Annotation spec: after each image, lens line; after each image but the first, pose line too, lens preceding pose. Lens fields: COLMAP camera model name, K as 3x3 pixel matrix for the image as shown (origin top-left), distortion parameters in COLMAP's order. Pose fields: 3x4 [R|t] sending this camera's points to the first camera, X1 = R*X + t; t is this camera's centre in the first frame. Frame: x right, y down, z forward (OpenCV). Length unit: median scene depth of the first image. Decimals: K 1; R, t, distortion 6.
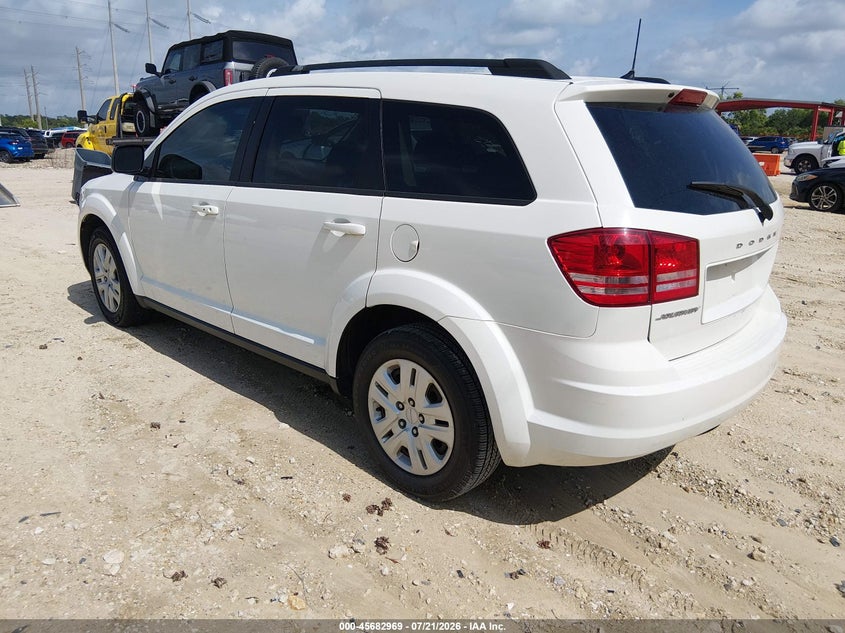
lens RADIAL K [[677.0, 0, 427.7], [0, 677.0, 318.6], [0, 0, 1]] dist [0.046592, -0.076231]
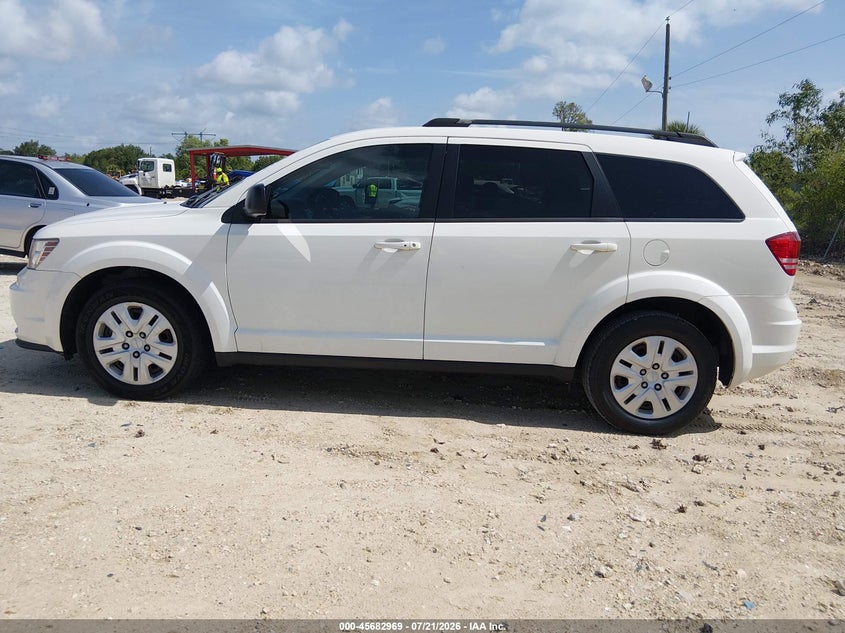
lens RADIAL K [[677.0, 0, 422.4], [0, 677.0, 311.1], [0, 0, 1]] dist [0.046592, -0.076231]
pose [[0.725384, -0.120024, 0.677799, -1.242765], [0.166296, 0.986070, -0.003359, -0.060938], [-0.667954, 0.115152, 0.735239, 0.261782]]
